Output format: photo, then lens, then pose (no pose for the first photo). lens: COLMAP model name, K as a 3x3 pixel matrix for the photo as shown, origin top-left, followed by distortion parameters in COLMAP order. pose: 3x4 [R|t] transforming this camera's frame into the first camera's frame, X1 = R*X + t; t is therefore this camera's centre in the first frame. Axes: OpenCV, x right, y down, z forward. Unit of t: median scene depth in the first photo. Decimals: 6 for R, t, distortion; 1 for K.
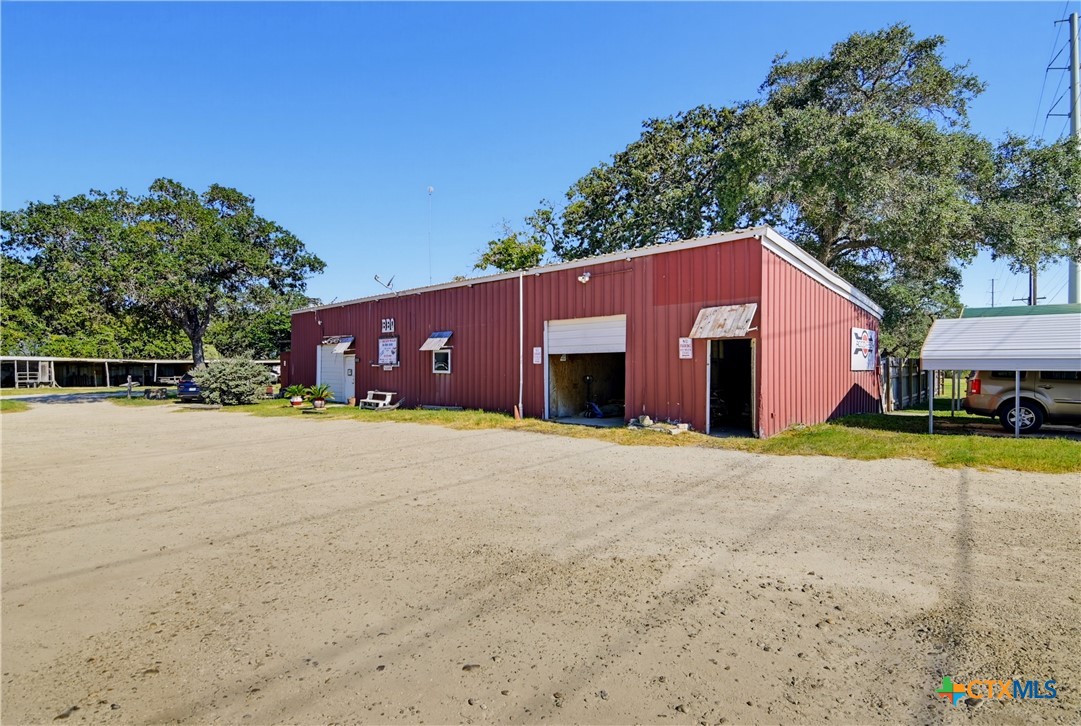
lens RADIAL K [[536.7, 0, 536.0], [0, 536.7, 361.6], [0, 0, 1]] dist [-0.000975, -0.012075]
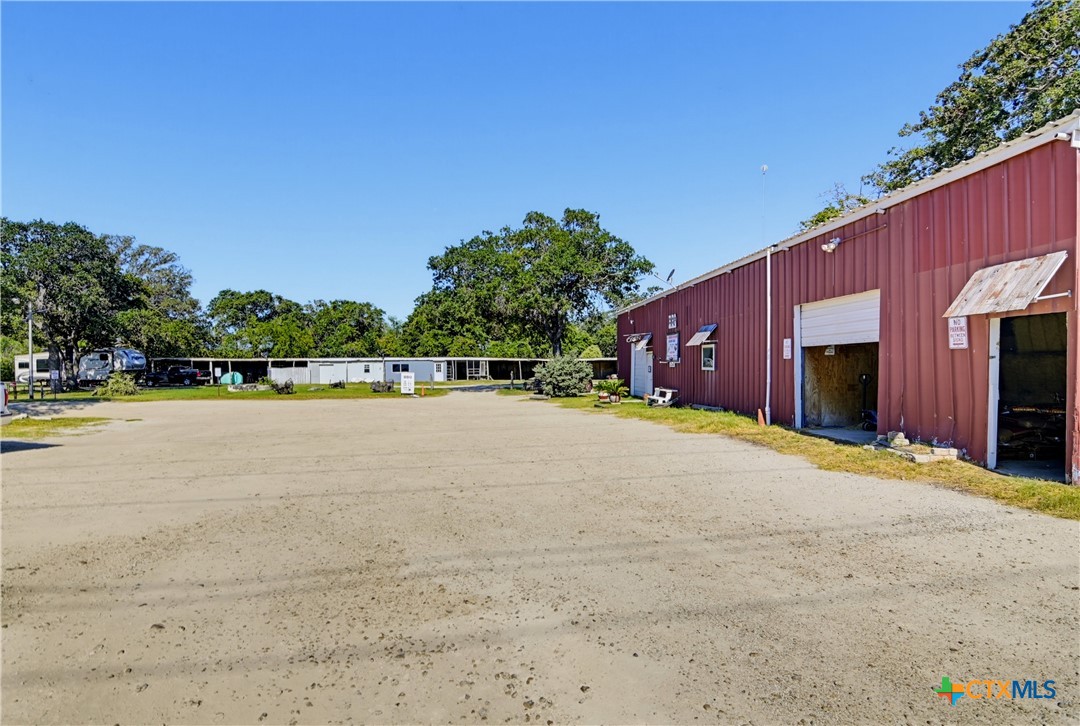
lens RADIAL K [[536.2, 0, 535.5], [0, 536.2, 361.6], [0, 0, 1]] dist [-0.000975, -0.012075]
pose [[0.752587, -0.007460, -0.658451, 0.243392], [0.011523, 0.999932, 0.001841, 0.002144], [0.658392, -0.008973, 0.752622, 0.134147]]
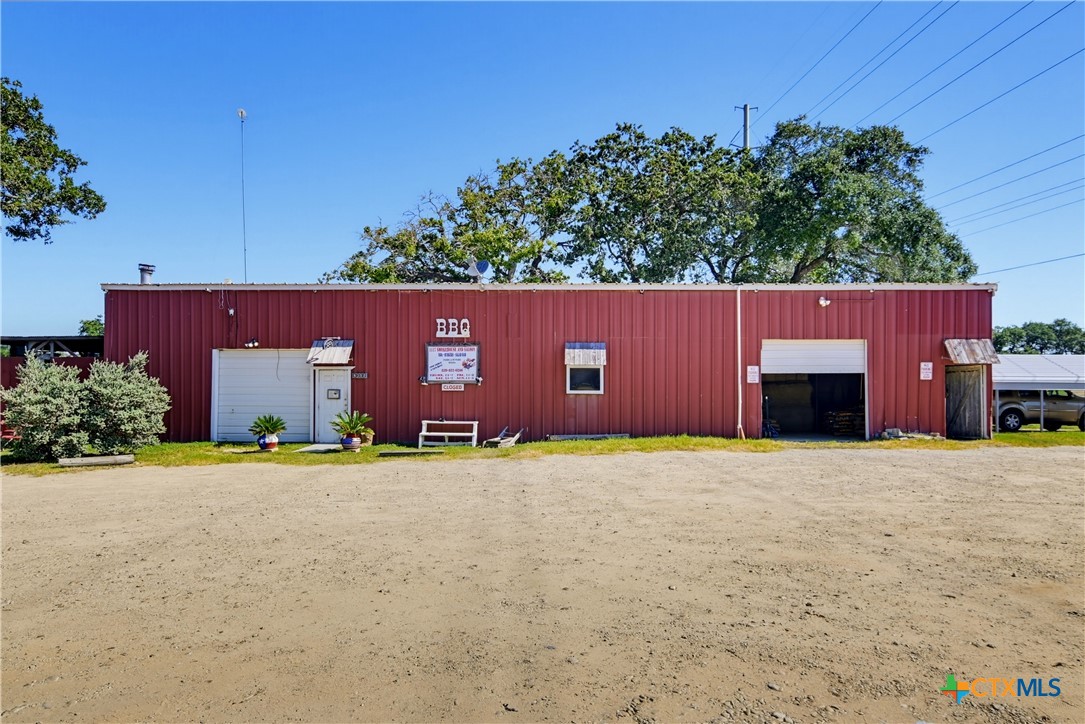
lens RADIAL K [[679.3, 0, 543.8], [0, 679.3, 391.8], [0, 0, 1]] dist [-0.003573, -0.000752]
pose [[0.743356, 0.002667, 0.668891, -1.069925], [-0.008557, 0.999948, 0.005522, 0.016123], [-0.668841, -0.009829, 0.743340, 0.332259]]
